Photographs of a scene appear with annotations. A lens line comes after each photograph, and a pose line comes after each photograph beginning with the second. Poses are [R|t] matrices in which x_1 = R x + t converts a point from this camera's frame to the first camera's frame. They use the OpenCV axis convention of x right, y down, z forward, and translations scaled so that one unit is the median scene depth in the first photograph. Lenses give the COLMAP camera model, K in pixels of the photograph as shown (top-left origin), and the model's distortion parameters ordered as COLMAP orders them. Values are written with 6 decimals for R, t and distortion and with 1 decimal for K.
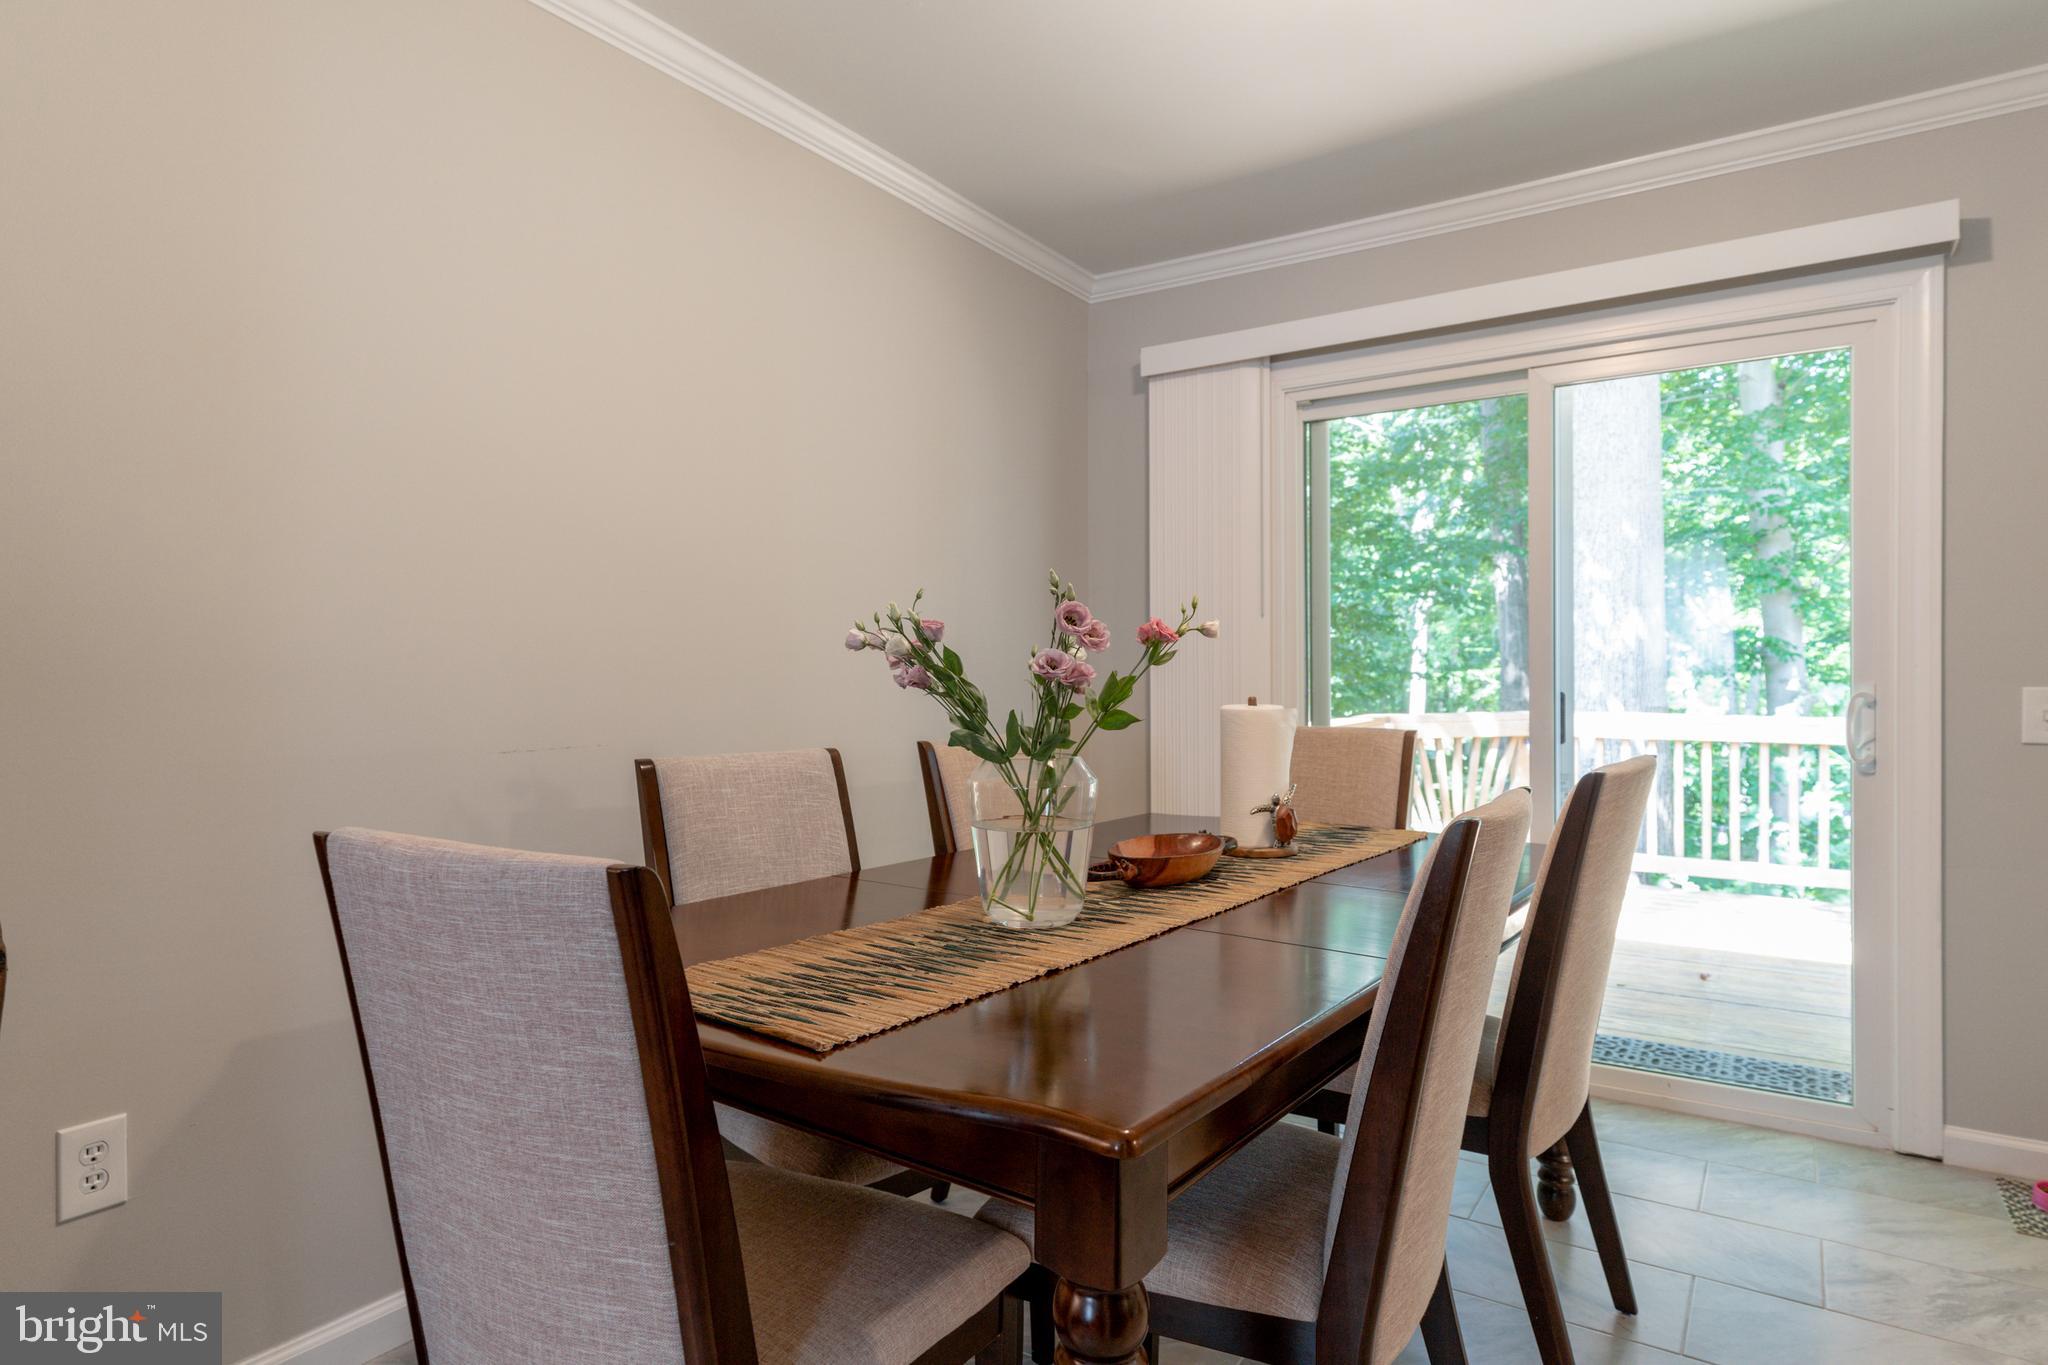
lens RADIAL K [[1186.1, 0, 1019.5], [0, 1186.1, 677.4], [0, 0, 1]] dist [0.020504, 0.000728]
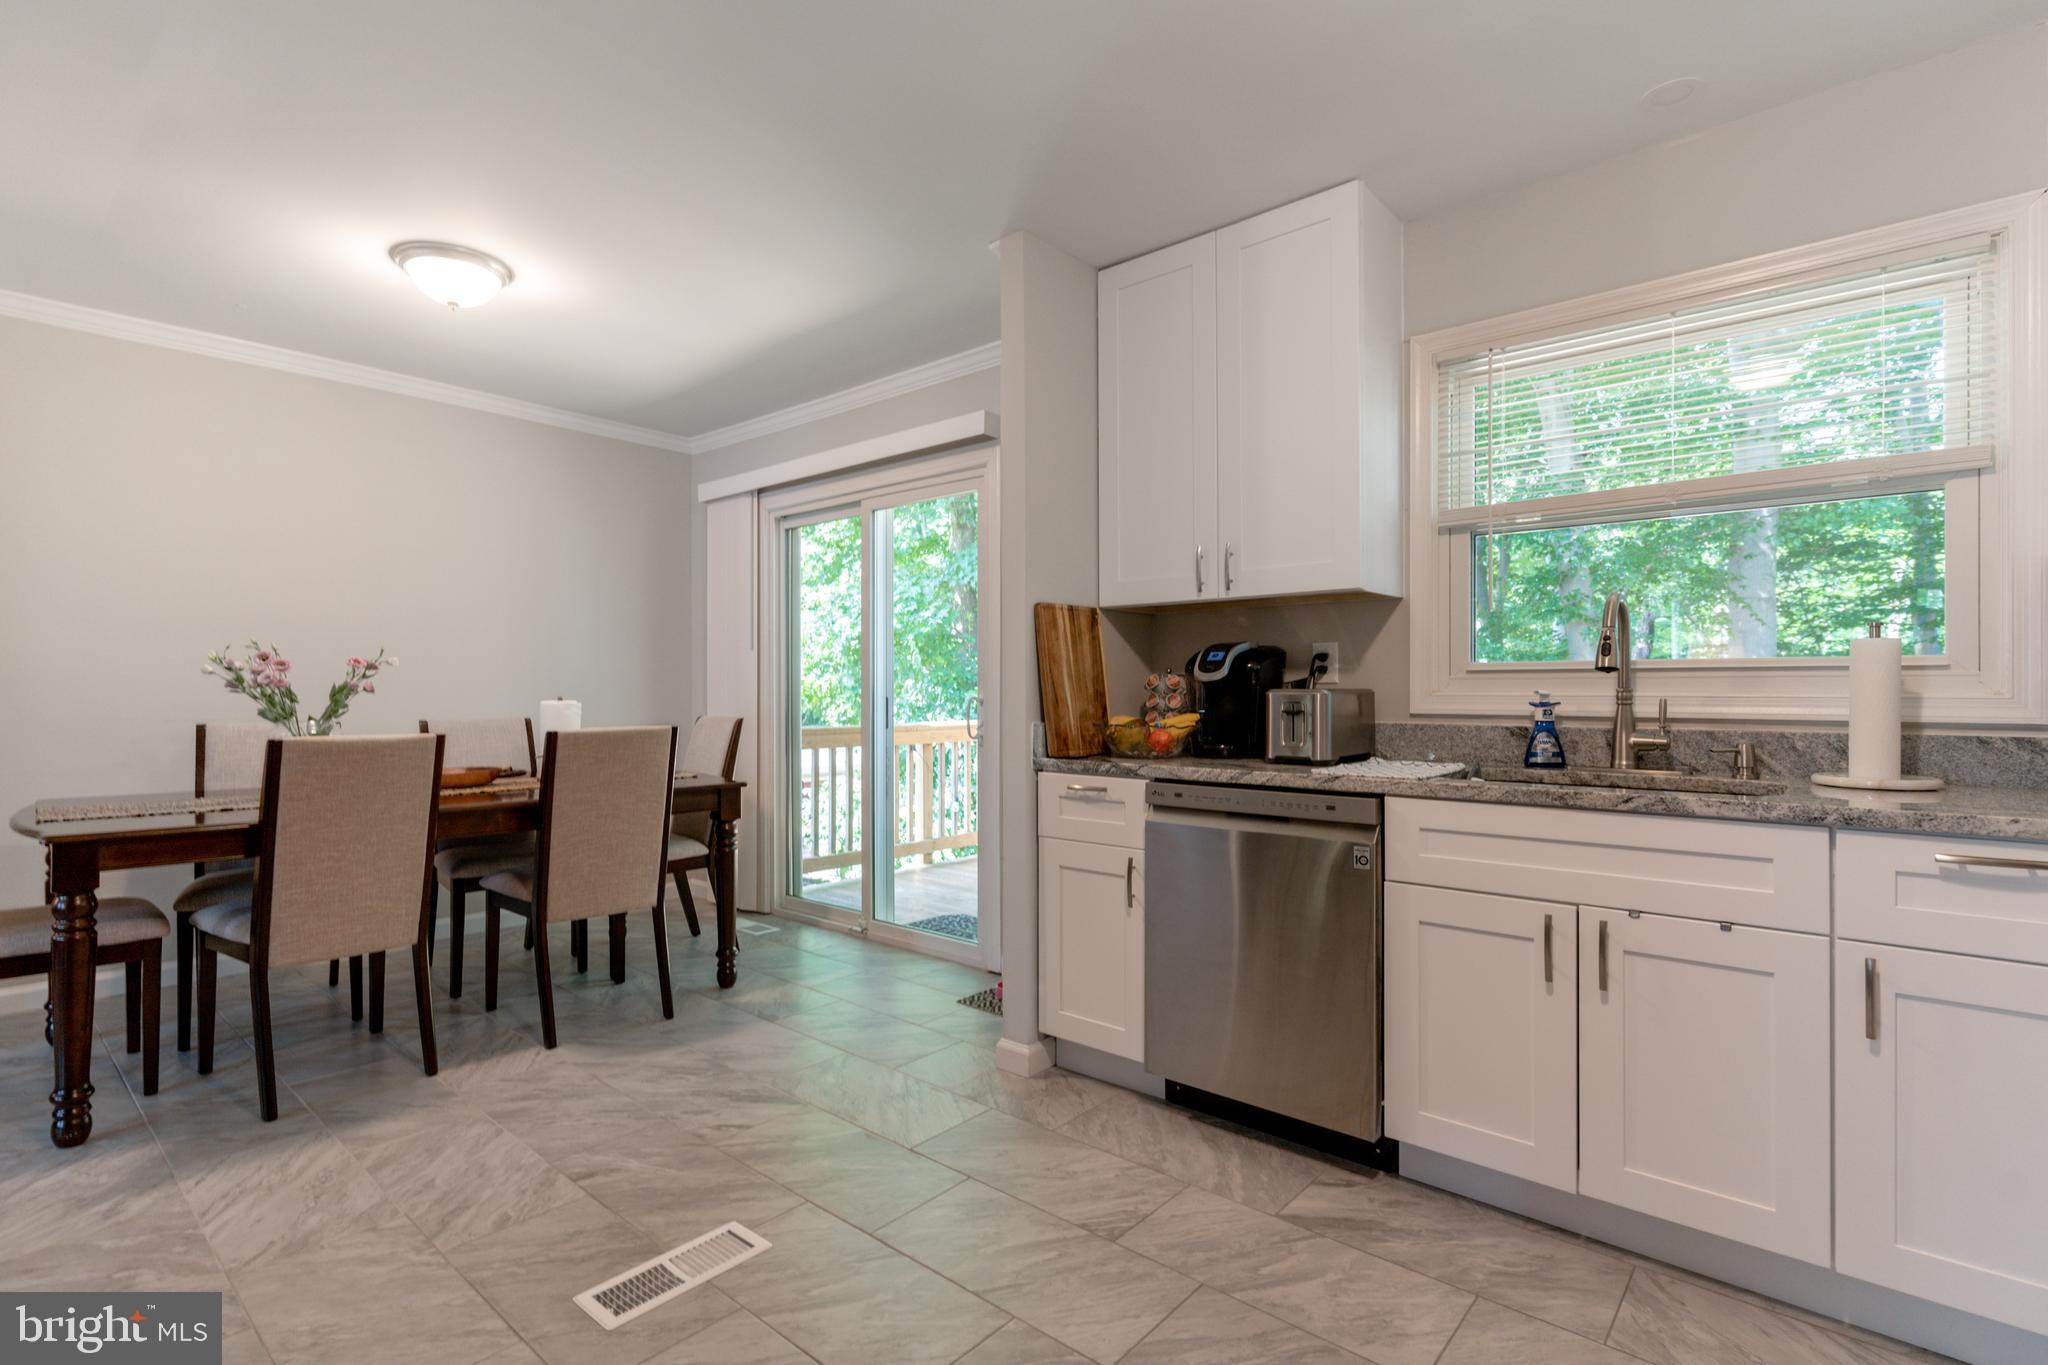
lens RADIAL K [[979.4, 0, 1019.7], [0, 979.4, 692.1], [0, 0, 1]] dist [0.004721, 0.000337]
pose [[0.991556, 0.005220, -0.129575, 1.293268], [-0.005421, 0.999985, -0.001201, 0.009232], [0.129567, 0.001893, 0.991569, -0.486070]]
